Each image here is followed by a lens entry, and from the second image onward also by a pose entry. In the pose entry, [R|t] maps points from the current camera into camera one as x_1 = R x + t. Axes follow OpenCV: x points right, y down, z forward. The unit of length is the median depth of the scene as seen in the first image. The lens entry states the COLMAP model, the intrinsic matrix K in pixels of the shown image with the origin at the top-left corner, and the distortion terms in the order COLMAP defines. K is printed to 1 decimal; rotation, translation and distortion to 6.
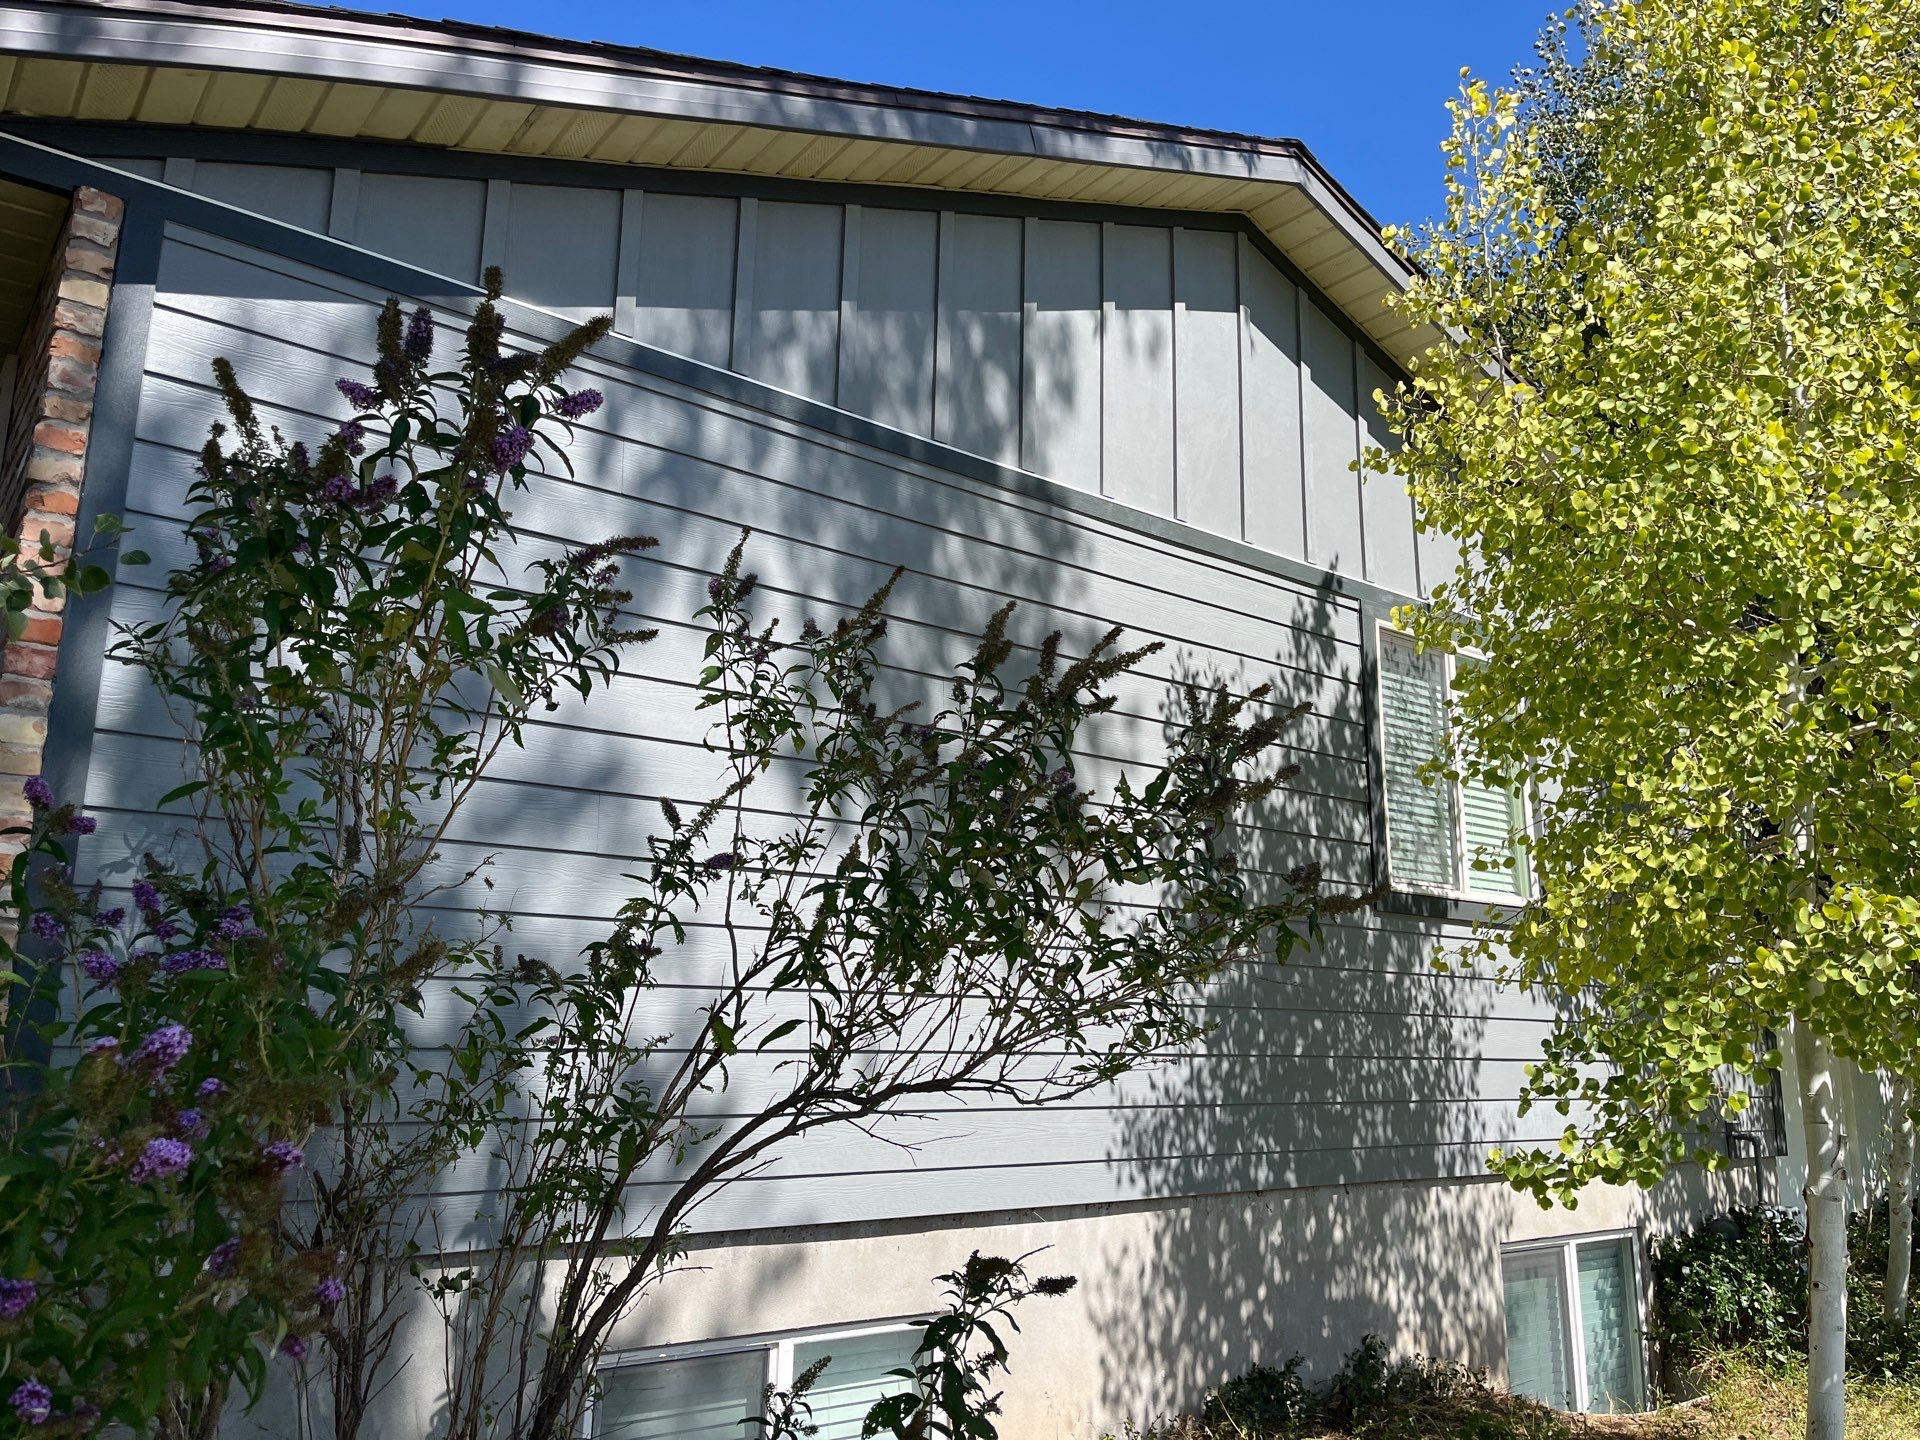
lens RADIAL K [[1478.1, 0, 964.5], [0, 1478.1, 712.9], [0, 0, 1]] dist [0.006923, 0.002985]
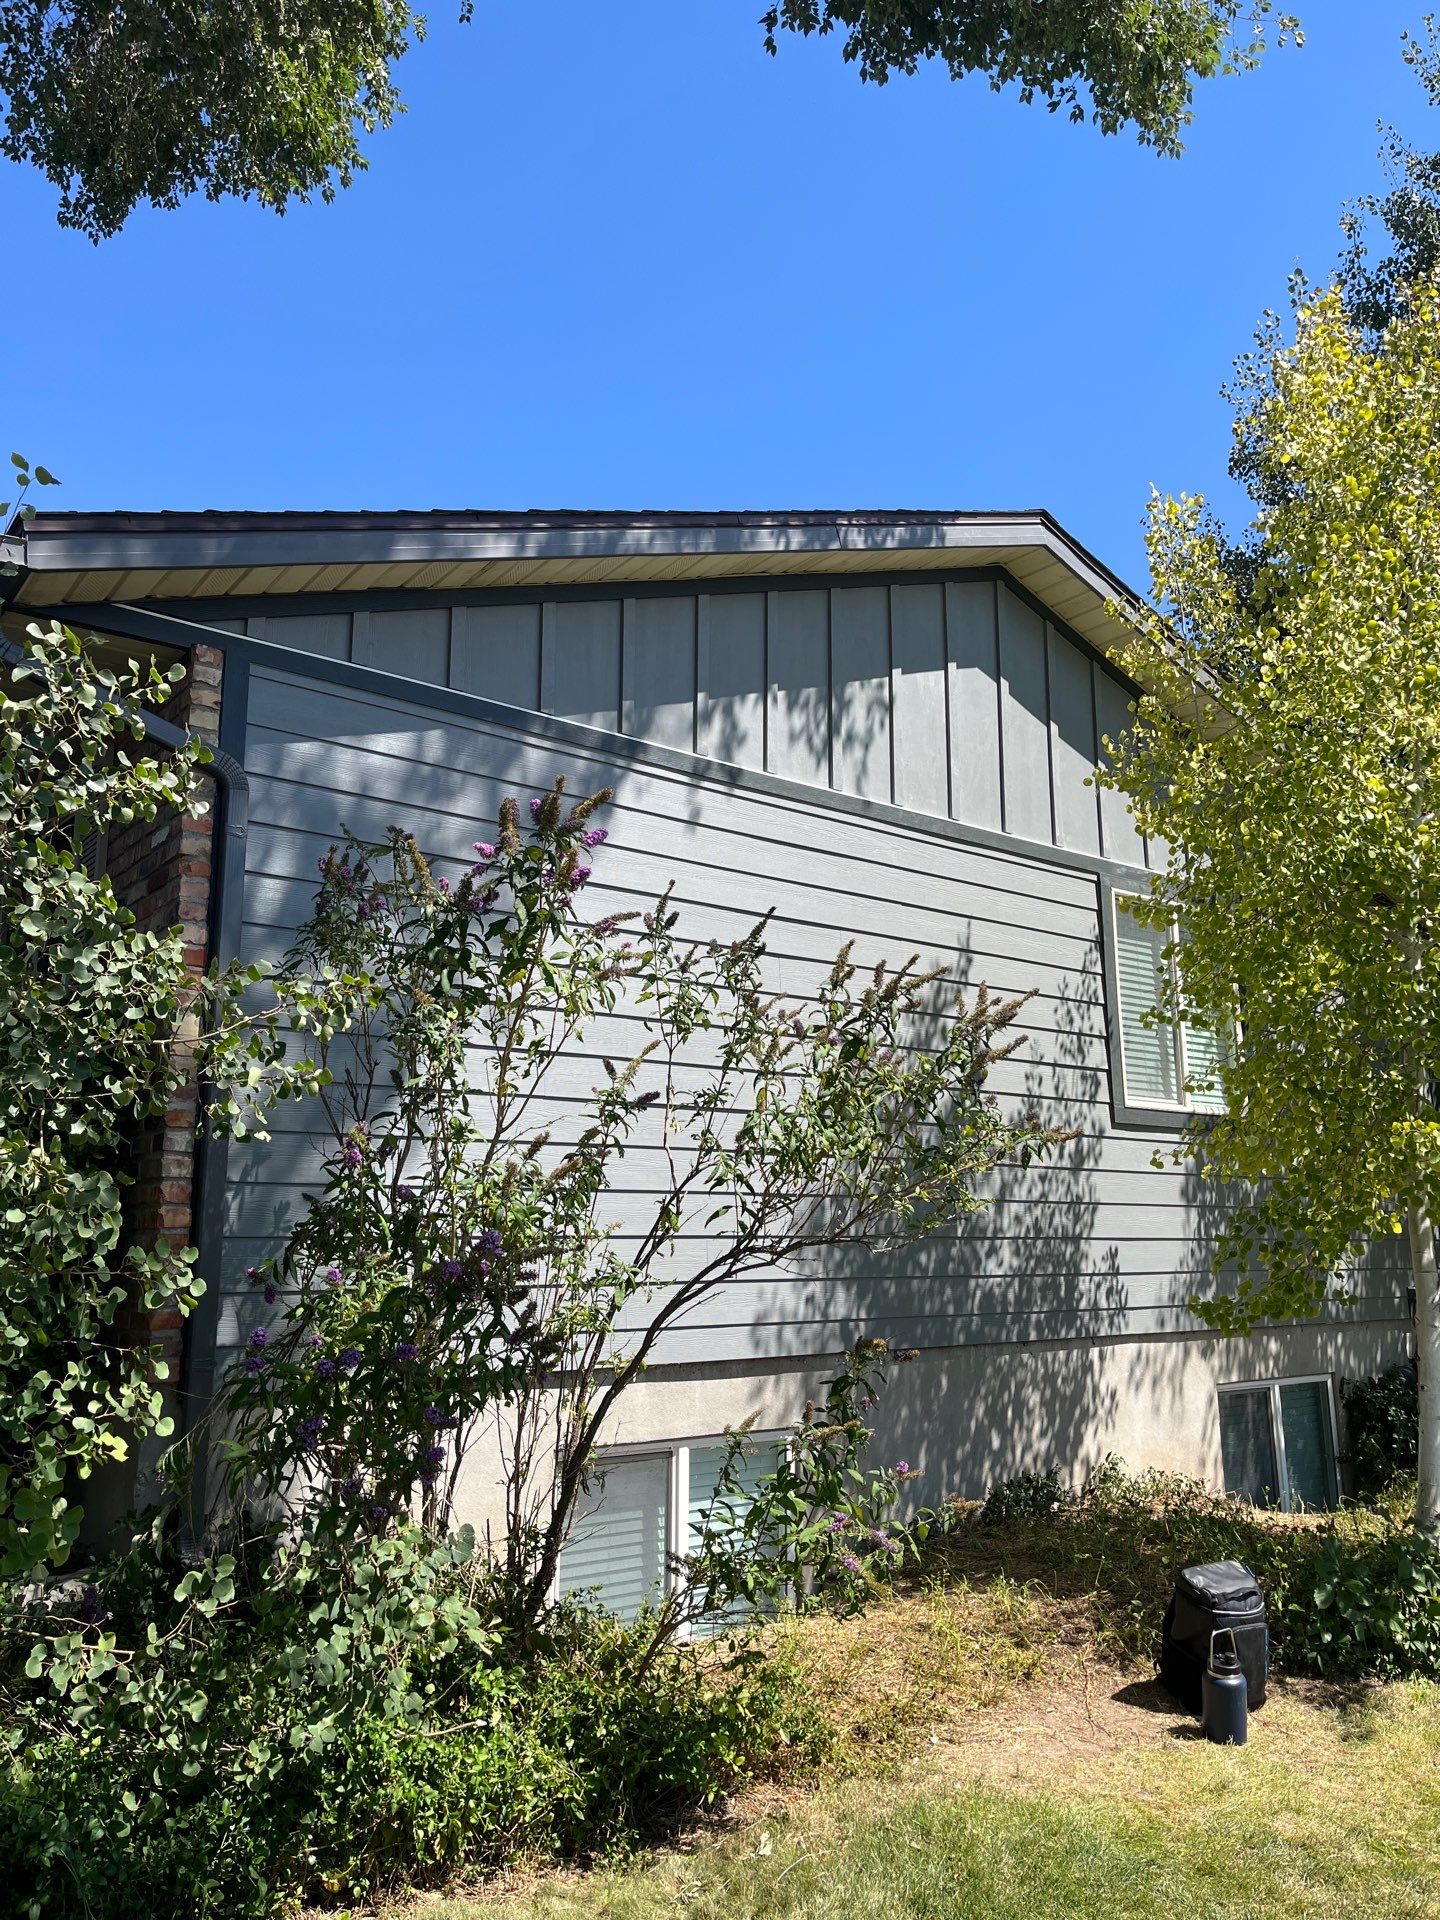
lens RADIAL K [[1444.3, 0, 720.0], [0, 1444.3, 960.0], [0, 0, 1]] dist [0.061328, -0.078189]
pose [[0.999779, -0.019727, -0.007201, -0.077410], [0.019899, 0.999499, 0.024623, -0.068393], [0.006712, -0.024761, 0.999671, -0.392124]]
